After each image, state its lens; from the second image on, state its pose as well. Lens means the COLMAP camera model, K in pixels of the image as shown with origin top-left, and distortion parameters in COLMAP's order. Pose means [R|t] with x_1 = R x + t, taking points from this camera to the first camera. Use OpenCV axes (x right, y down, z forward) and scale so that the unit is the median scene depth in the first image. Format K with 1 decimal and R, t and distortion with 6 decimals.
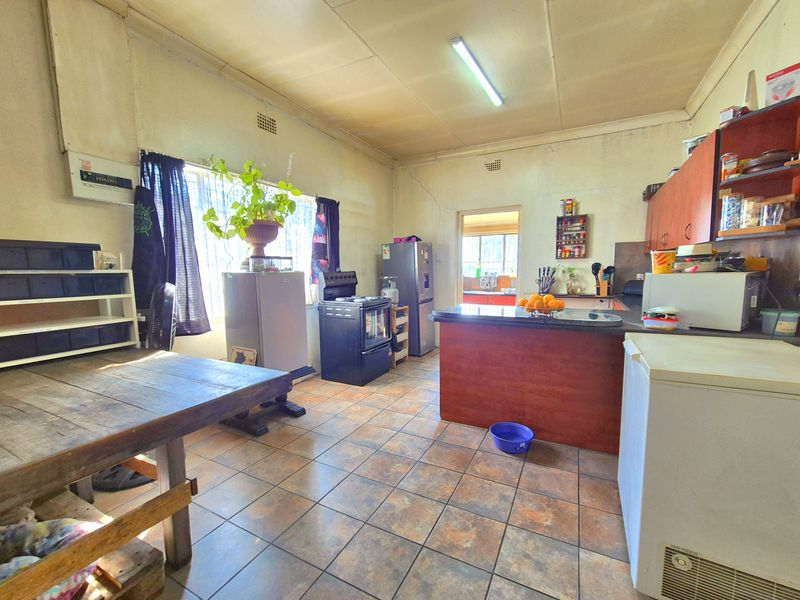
lens RADIAL K [[334.6, 0, 397.3], [0, 334.6, 302.8], [0, 0, 1]] dist [0.004205, 0.000909]
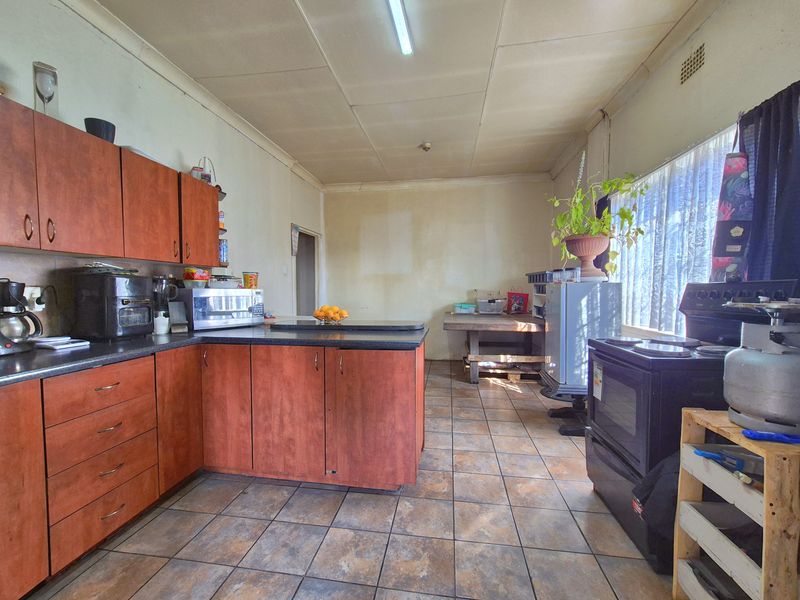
lens RADIAL K [[334.6, 0, 397.3], [0, 334.6, 302.8], [0, 0, 1]] dist [0.004205, 0.000909]
pose [[-0.940345, 0.029532, -0.338939, 0.318258], [-0.019410, 0.989946, 0.140105, -0.108977], [0.339669, 0.138326, -0.930318, 1.142518]]
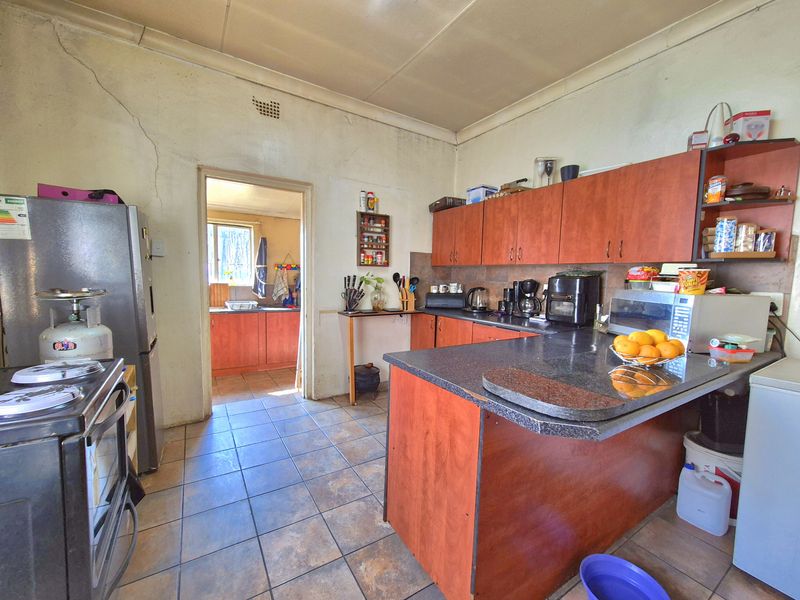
lens RADIAL K [[334.6, 0, 397.3], [0, 334.6, 302.8], [0, 0, 1]] dist [0.004205, 0.000909]
pose [[0.499394, -0.043823, 0.865266, -0.158721], [0.055484, 0.998287, 0.018537, -0.056579], [-0.864597, 0.038751, 0.500970, 0.554794]]
